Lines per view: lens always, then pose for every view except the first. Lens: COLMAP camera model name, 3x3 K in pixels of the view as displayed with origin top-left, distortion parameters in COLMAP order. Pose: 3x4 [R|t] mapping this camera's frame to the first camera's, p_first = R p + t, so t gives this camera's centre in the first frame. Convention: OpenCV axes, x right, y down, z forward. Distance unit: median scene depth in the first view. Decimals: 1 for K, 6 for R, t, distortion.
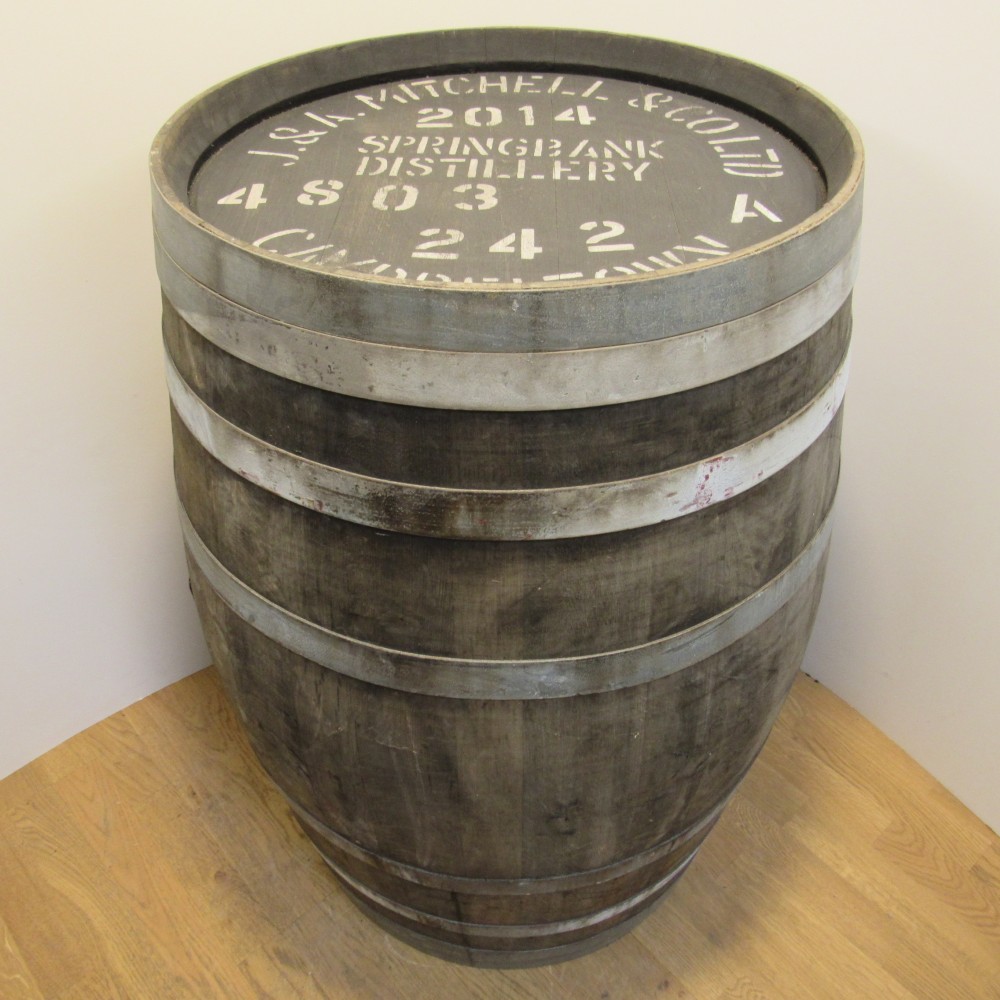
lens RADIAL K [[953.5, 0, 519.8], [0, 953.5, 509.3], [0, 0, 1]] dist [-0.014833, -0.000115]
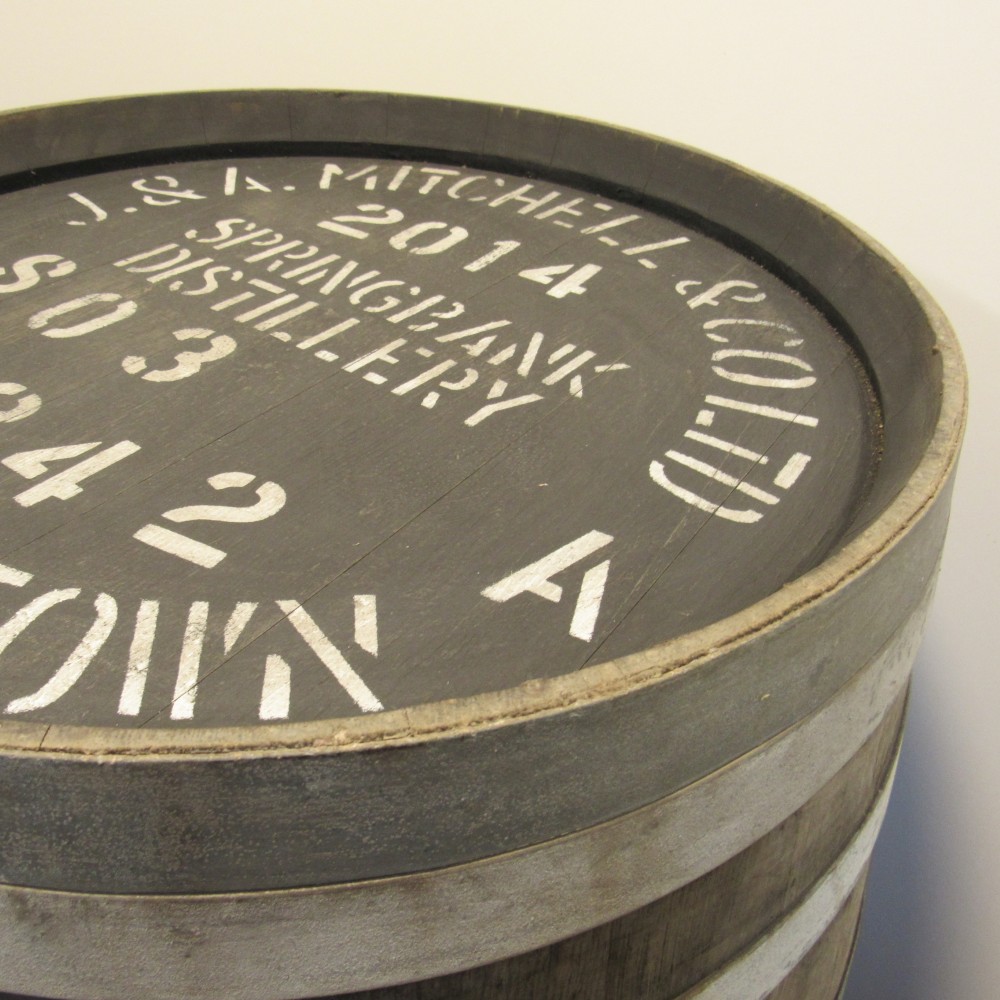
lens RADIAL K [[952.5, 0, 500.6], [0, 952.5, 526.4], [0, 0, 1]] dist [-0.023850, 0.009424]
pose [[0.832539, 0.376869, -0.406014, 0.357403], [-0.407433, 0.913154, 0.012156, -0.308766], [0.375335, 0.155303, 0.913786, 0.561863]]
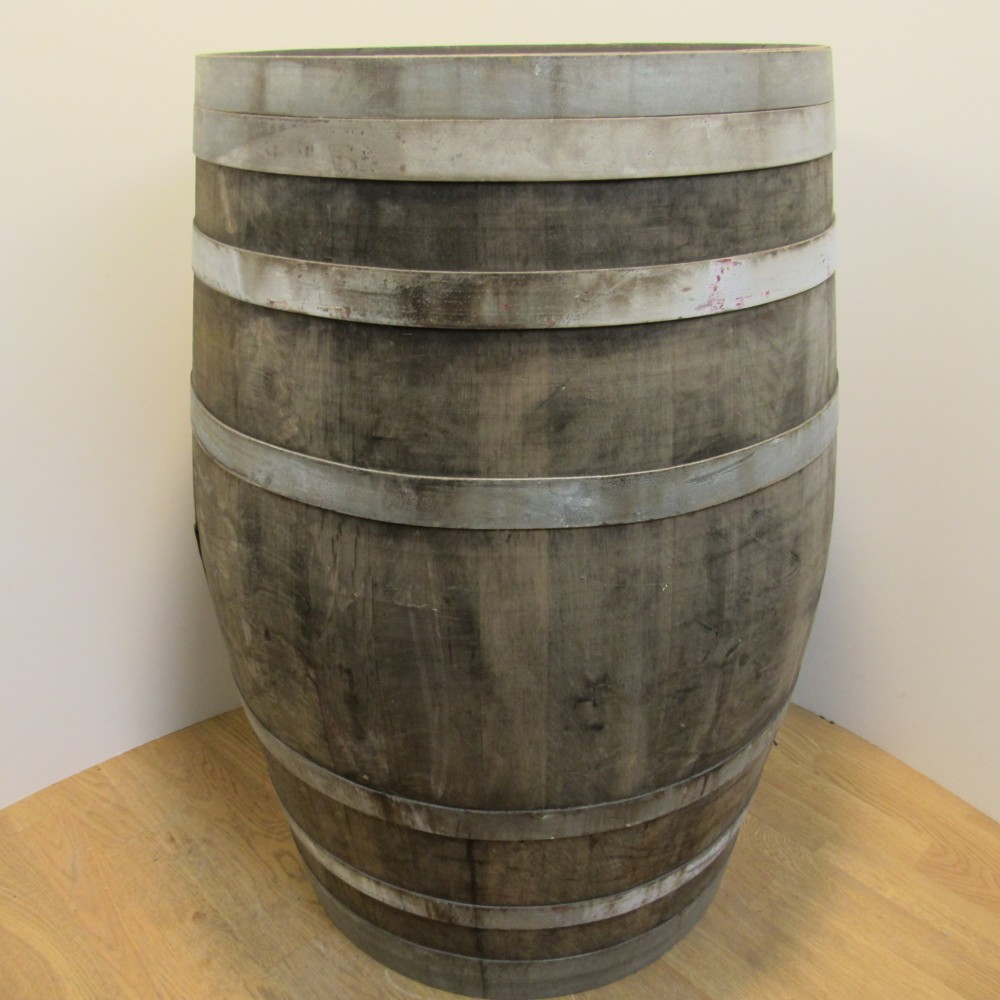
lens RADIAL K [[947.5, 0, 514.8], [0, 947.5, 501.6], [0, 0, 1]] dist [-0.008526, -0.010461]
pose [[0.999359, -0.023463, 0.027022, -0.053061], [0.029695, 0.965078, -0.260273, 0.399129], [-0.019971, 0.260909, 0.965157, 0.054022]]
